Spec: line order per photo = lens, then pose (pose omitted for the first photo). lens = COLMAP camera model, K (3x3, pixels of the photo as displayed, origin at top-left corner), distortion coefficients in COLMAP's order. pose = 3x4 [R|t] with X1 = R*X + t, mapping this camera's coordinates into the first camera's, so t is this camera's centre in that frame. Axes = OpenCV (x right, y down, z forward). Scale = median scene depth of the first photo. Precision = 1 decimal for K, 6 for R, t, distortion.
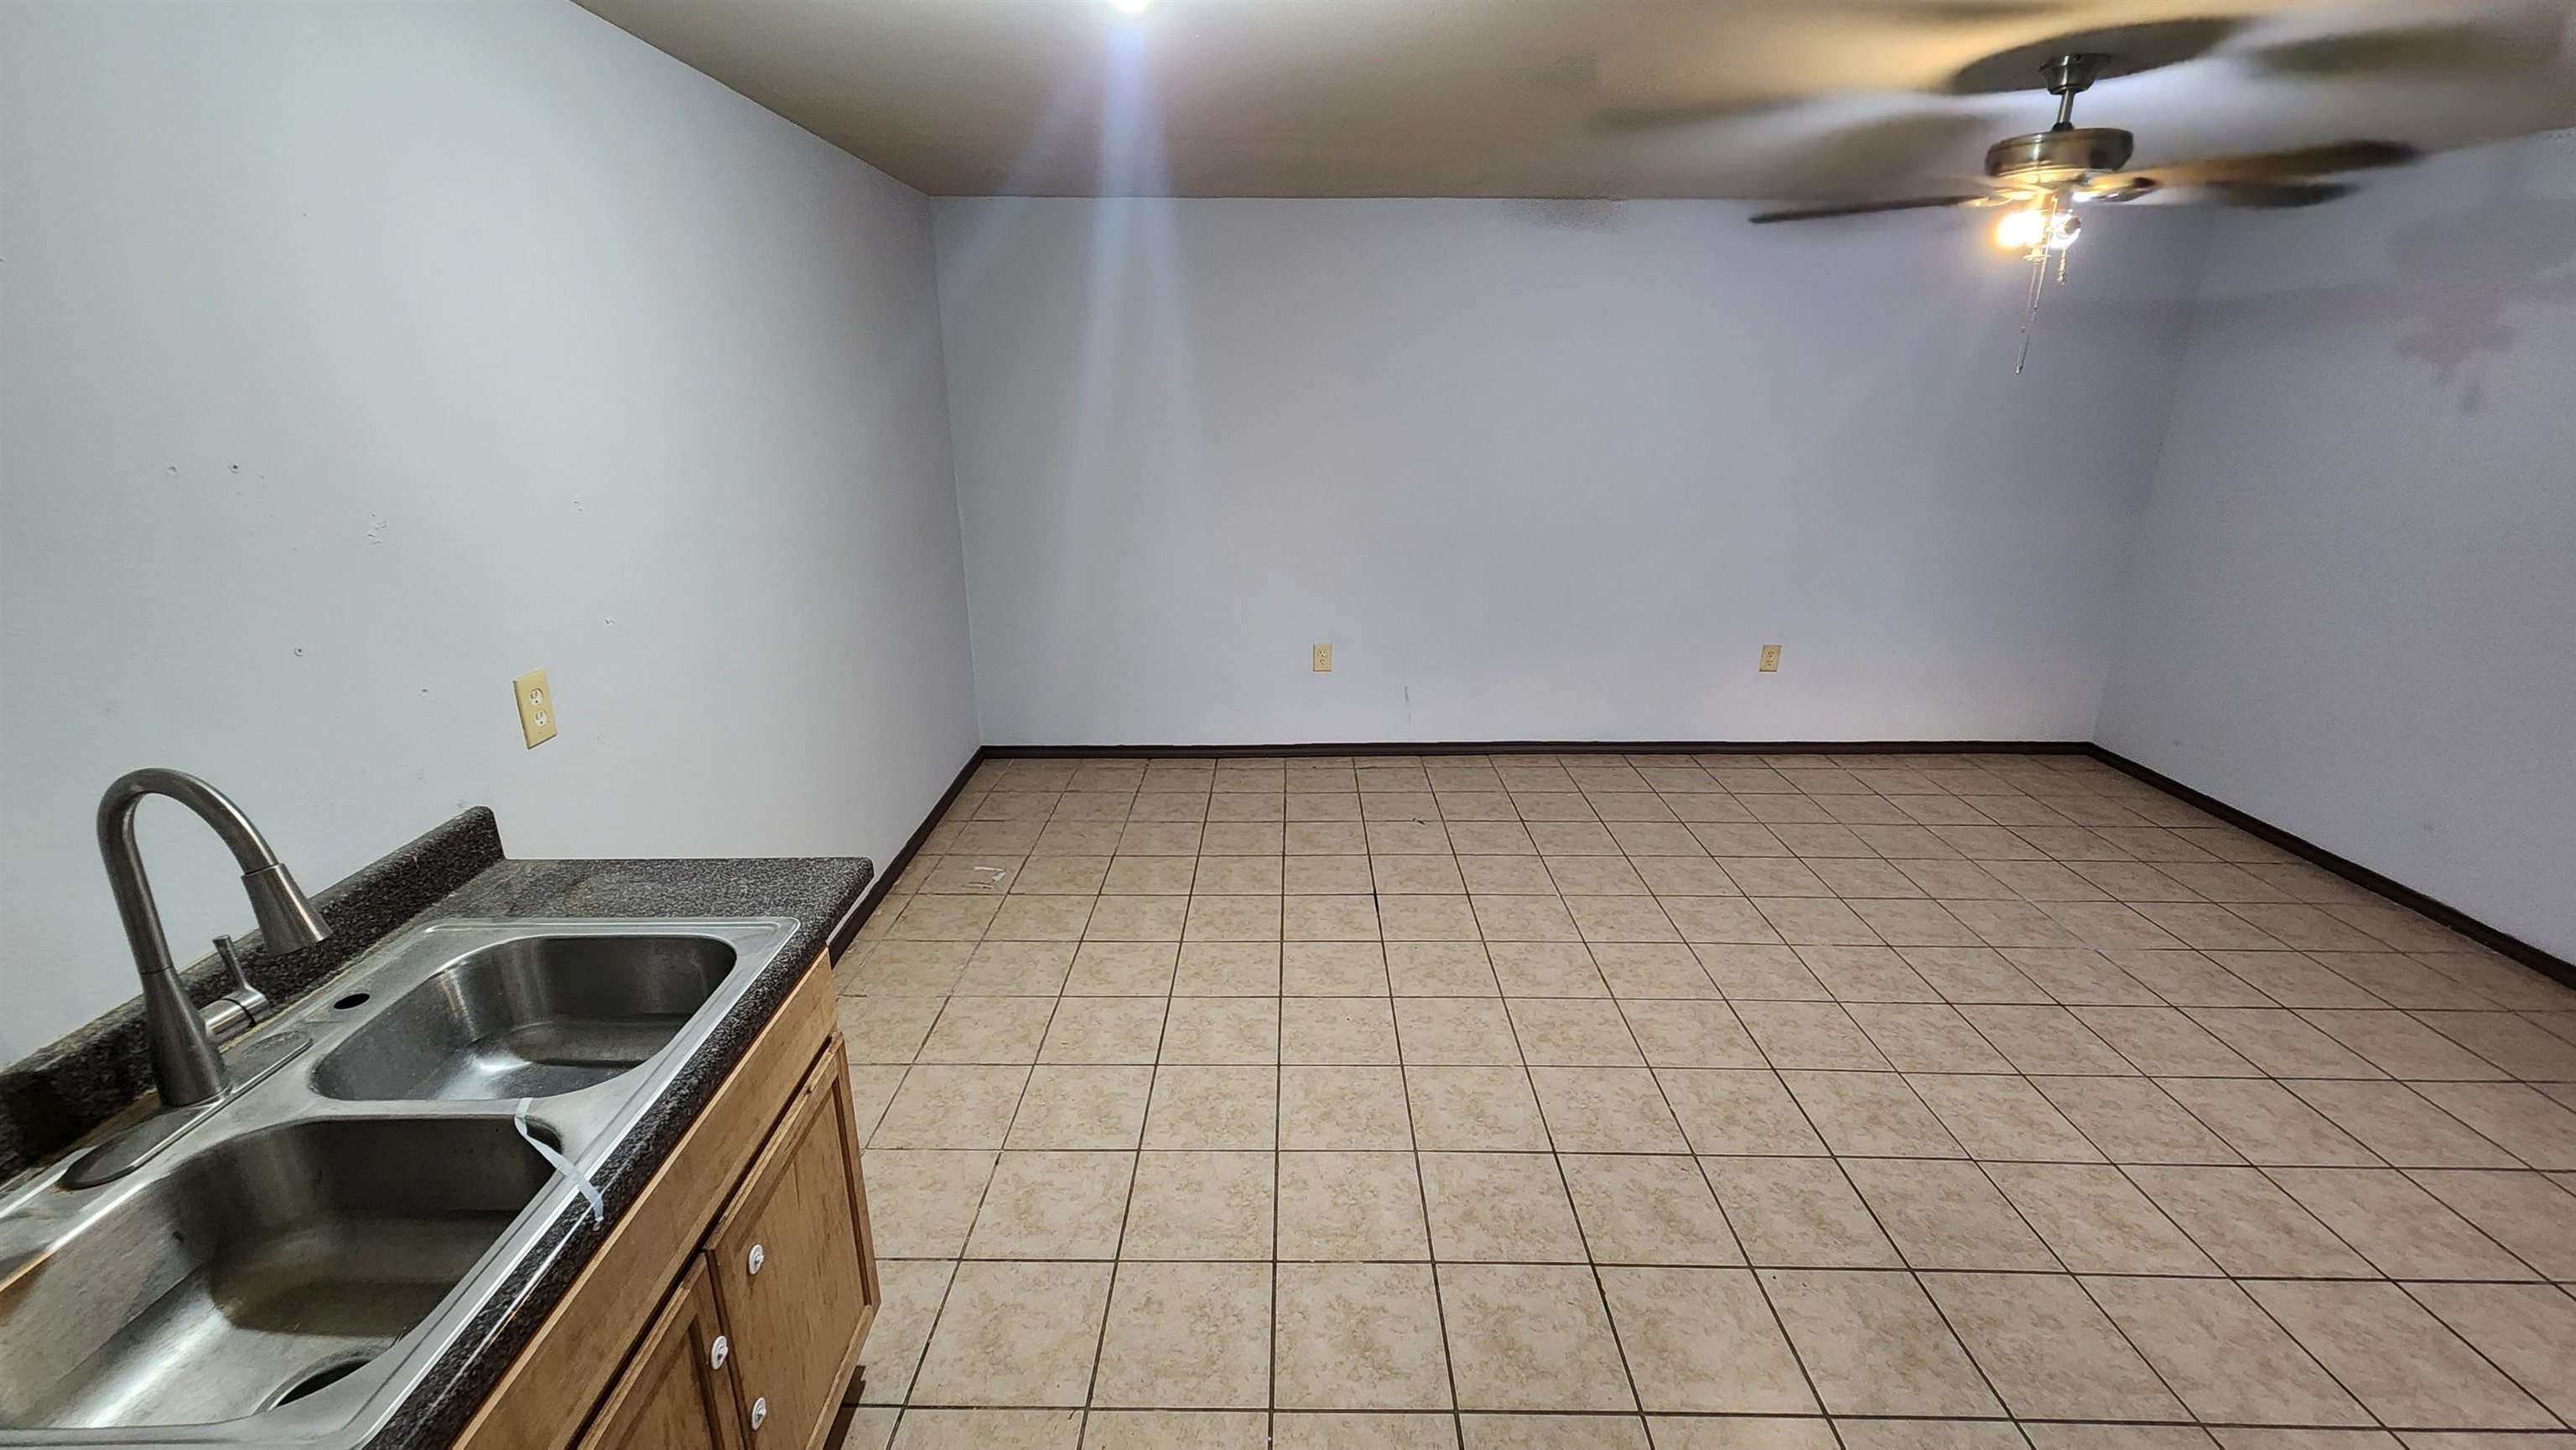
lens RADIAL K [[1058.5, 0, 1288.9], [0, 1058.5, 709.6], [0, 0, 1]] dist [-0.000548, 0.000069]
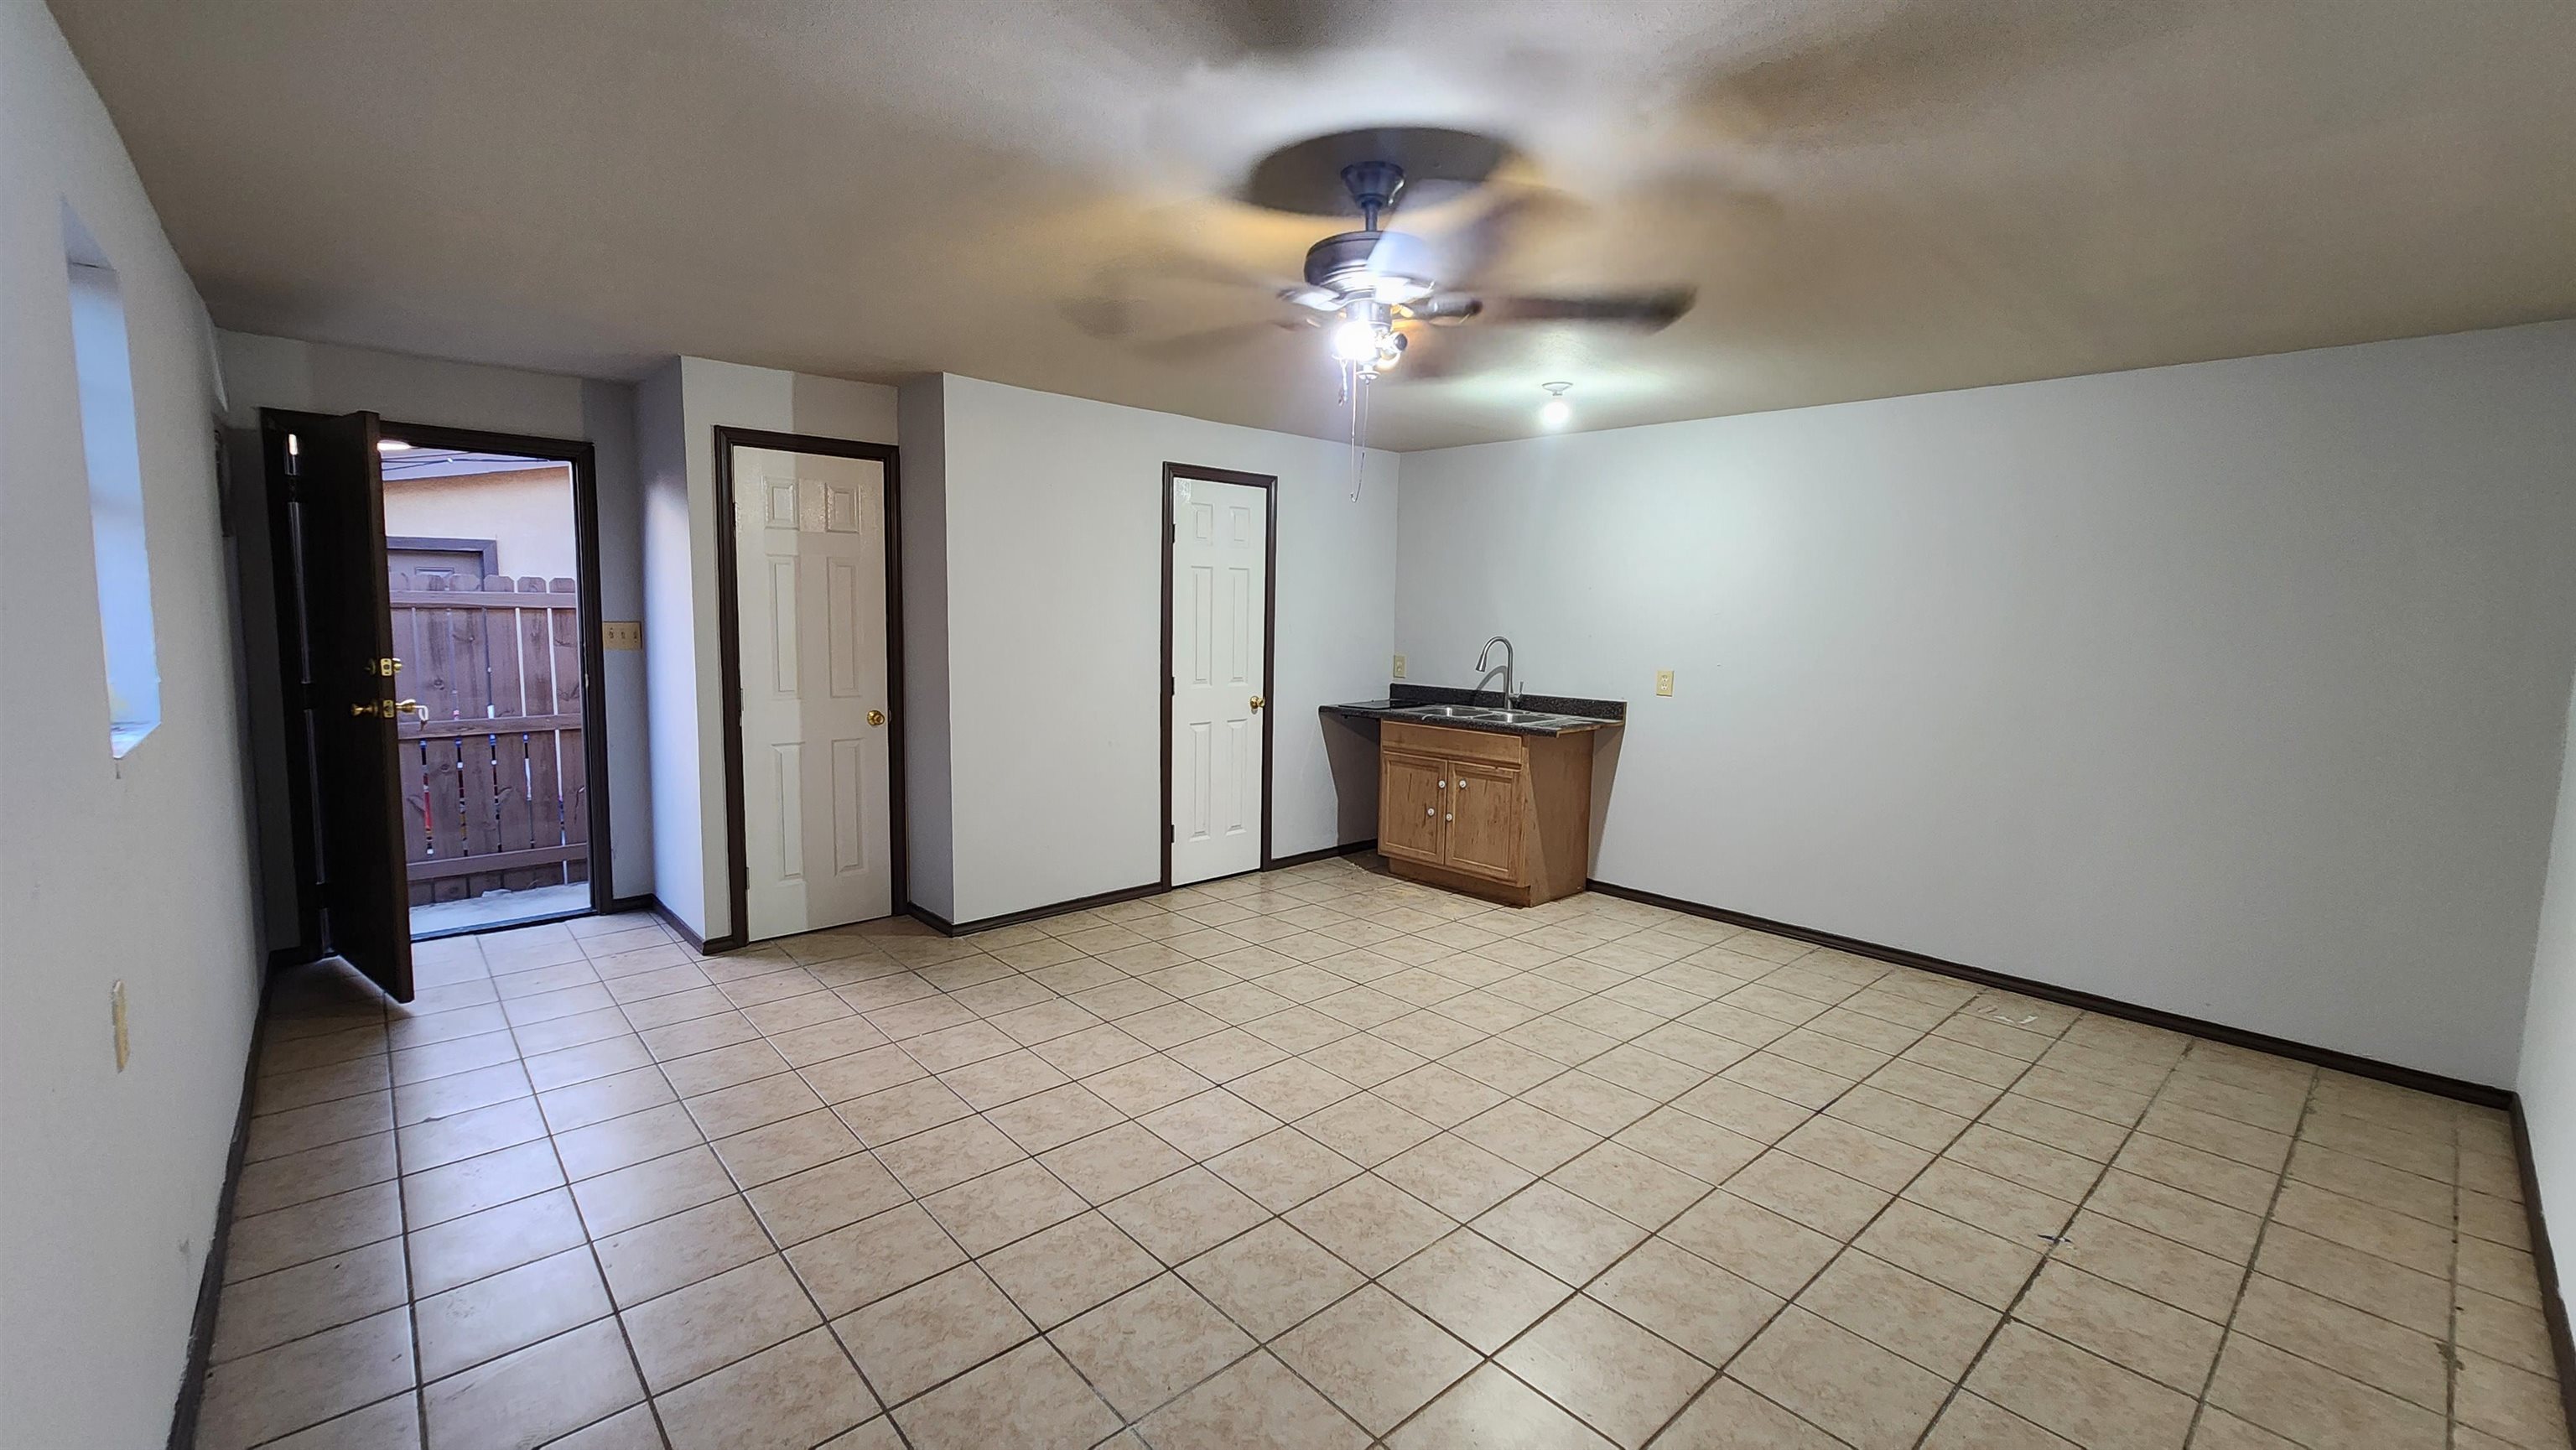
lens RADIAL K [[1058.5, 0, 1288.9], [0, 1058.5, 709.6], [0, 0, 1]] dist [-0.000548, 0.000069]
pose [[-0.739412, 0.052941, -0.671168, 2.205833], [-0.220698, 0.922759, 0.315925, -0.703898], [0.636052, 0.381724, -0.670615, 2.685705]]
